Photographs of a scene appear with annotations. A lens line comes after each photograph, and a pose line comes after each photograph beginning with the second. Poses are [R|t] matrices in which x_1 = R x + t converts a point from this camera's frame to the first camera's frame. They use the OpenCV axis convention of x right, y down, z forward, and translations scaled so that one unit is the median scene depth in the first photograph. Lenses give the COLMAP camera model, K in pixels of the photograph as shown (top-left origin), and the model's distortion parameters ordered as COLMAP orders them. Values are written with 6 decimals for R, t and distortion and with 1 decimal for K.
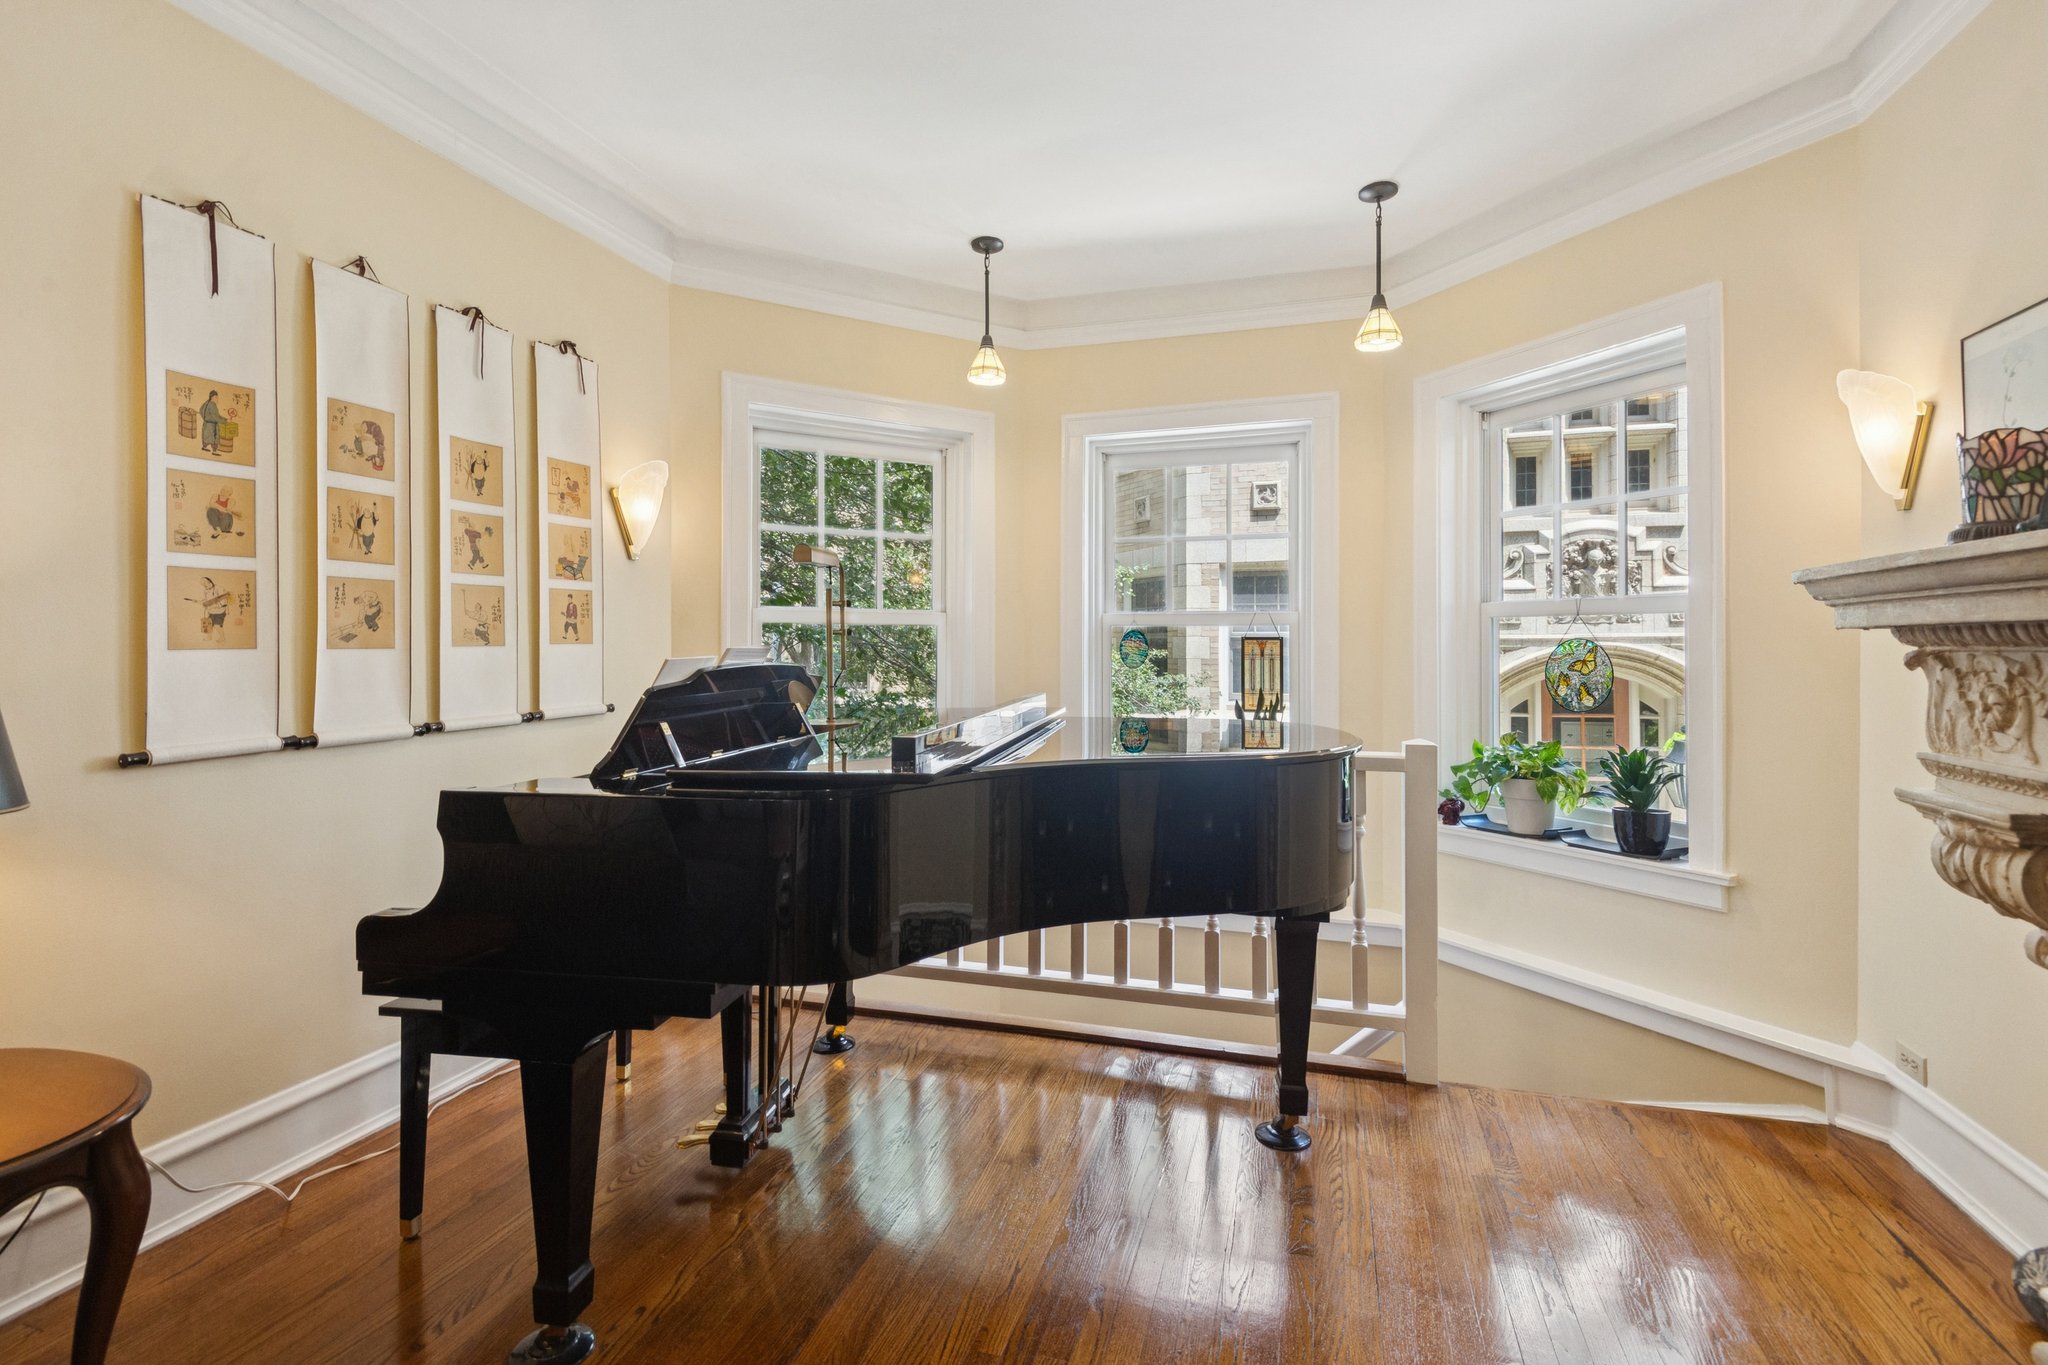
lens RADIAL K [[948.0, 0, 1029.5], [0, 948.0, 631.4], [0, 0, 1]] dist [-0.002921, -0.001633]
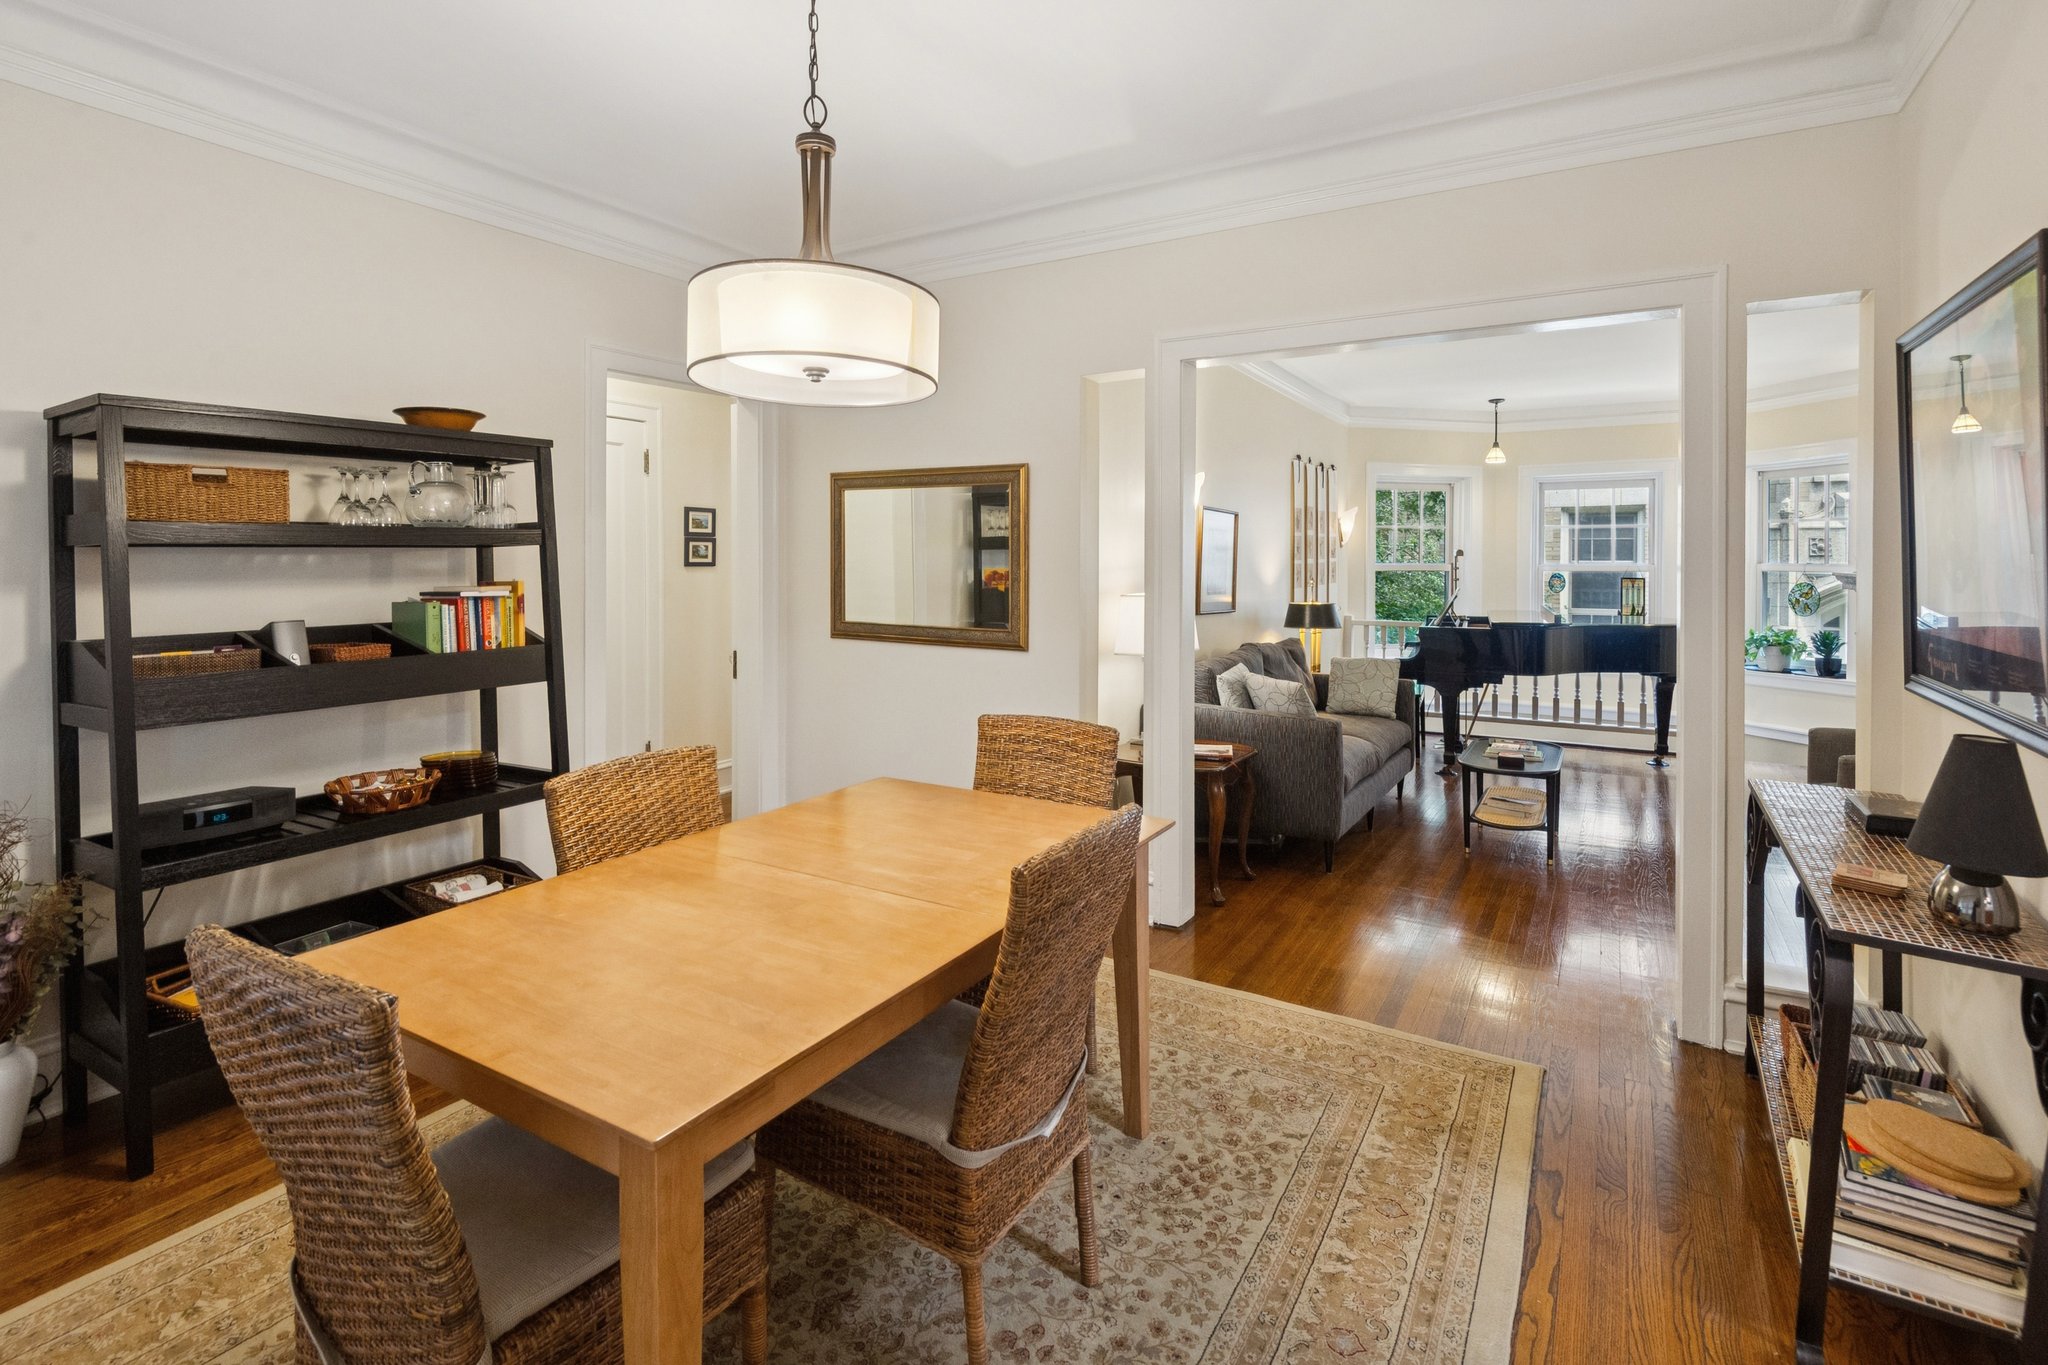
lens RADIAL K [[948.0, 0, 1013.7], [0, 948.0, 555.6], [0, 0, 1]] dist [-0.002921, -0.001633]
pose [[0.969488, -0.000947, -0.245136, -0.702673], [0.003429, 0.999947, 0.009702, -0.088630], [0.245114, -0.010247, 0.969440, -1.687403]]
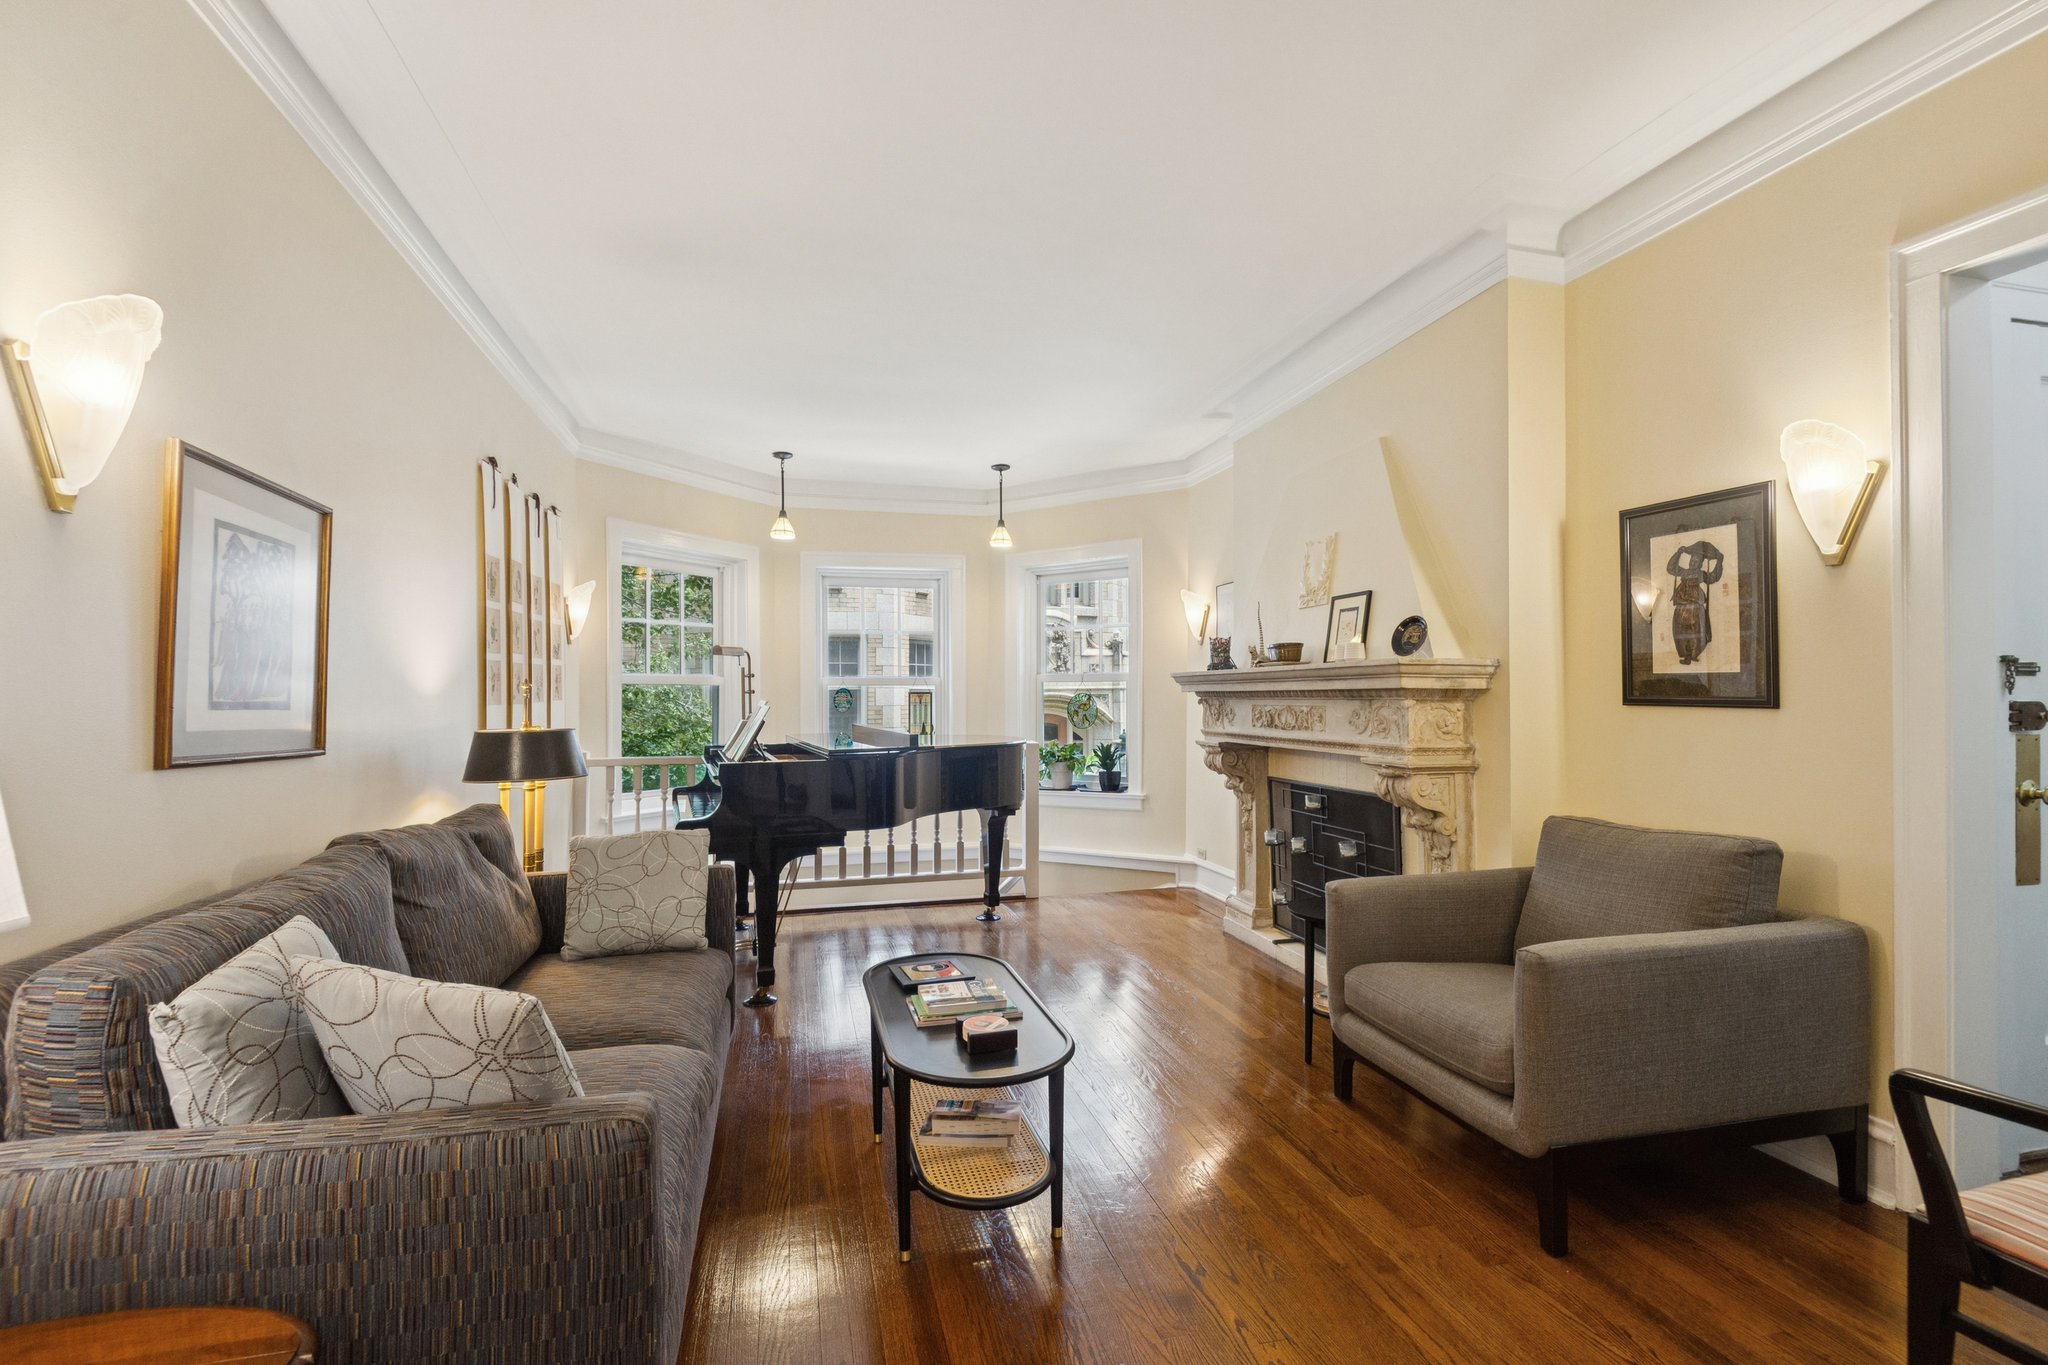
lens RADIAL K [[948.0, 0, 1031.6], [0, 948.0, 696.7], [0, 0, 1]] dist [-0.002921, -0.001633]
pose [[0.846212, -0.007385, 0.532795, -0.663130], [-0.002256, 0.999845, 0.017441, -0.021658], [-0.532842, -0.015961, 0.846064, -0.744170]]
